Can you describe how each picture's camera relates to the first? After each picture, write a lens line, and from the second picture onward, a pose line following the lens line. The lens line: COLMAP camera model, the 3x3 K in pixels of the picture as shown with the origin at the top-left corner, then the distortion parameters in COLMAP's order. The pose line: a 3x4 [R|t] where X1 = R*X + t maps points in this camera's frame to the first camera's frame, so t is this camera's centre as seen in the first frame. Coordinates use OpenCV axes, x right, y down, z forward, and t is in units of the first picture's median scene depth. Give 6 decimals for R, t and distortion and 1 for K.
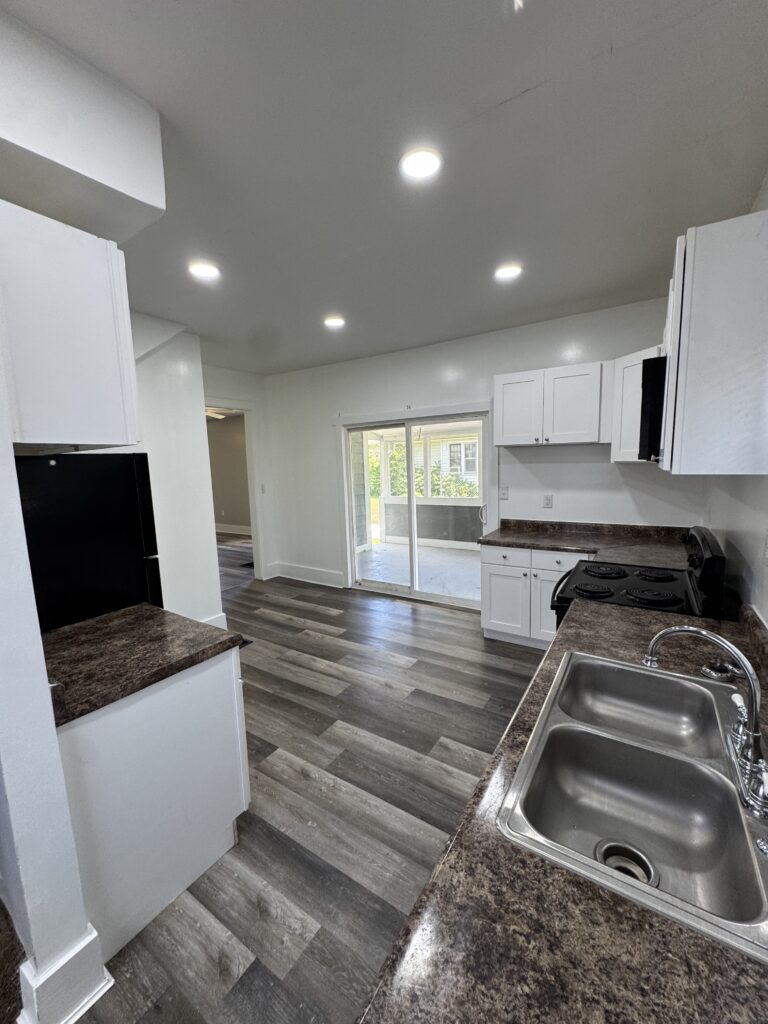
lens RADIAL K [[412.3, 0, 382.3], [0, 412.3, 516.7], [0, 0, 1]] dist [-0.003493, -0.000001]
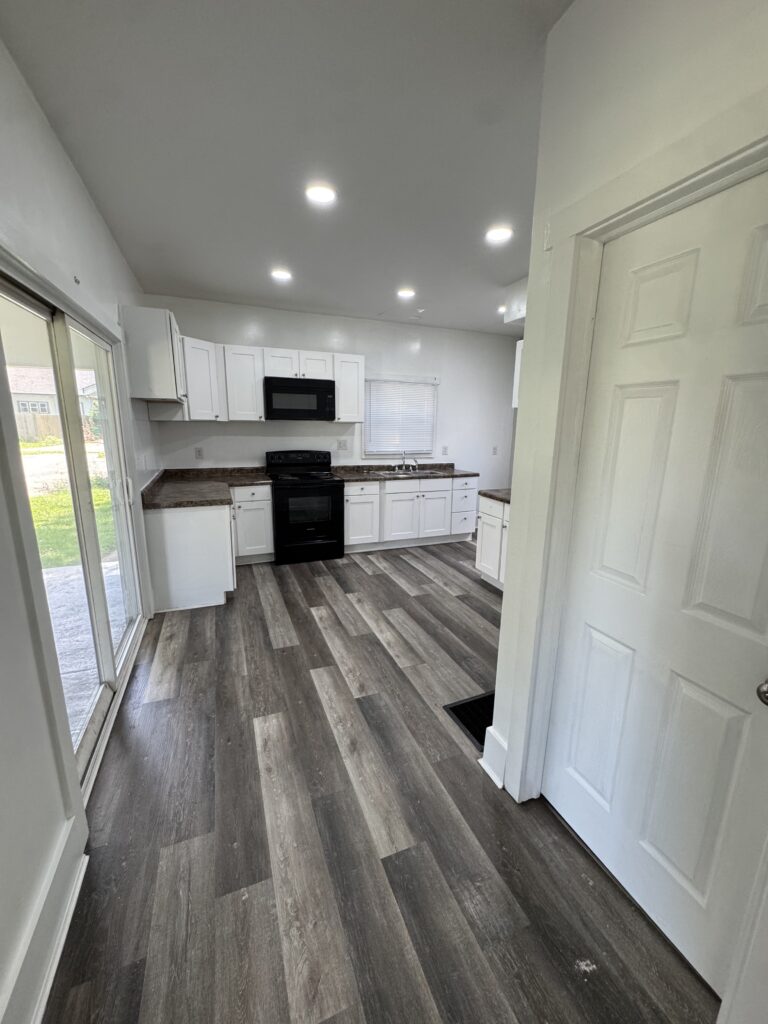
lens RADIAL K [[412.3, 0, 381.3], [0, 412.3, 511.0], [0, 0, 1]] dist [-0.003493, -0.000001]
pose [[-0.823794, -0.095342, 0.558814, -0.719529], [0.090150, 0.951178, 0.295182, -0.208118], [-0.559675, 0.293546, -0.774980, 1.880297]]
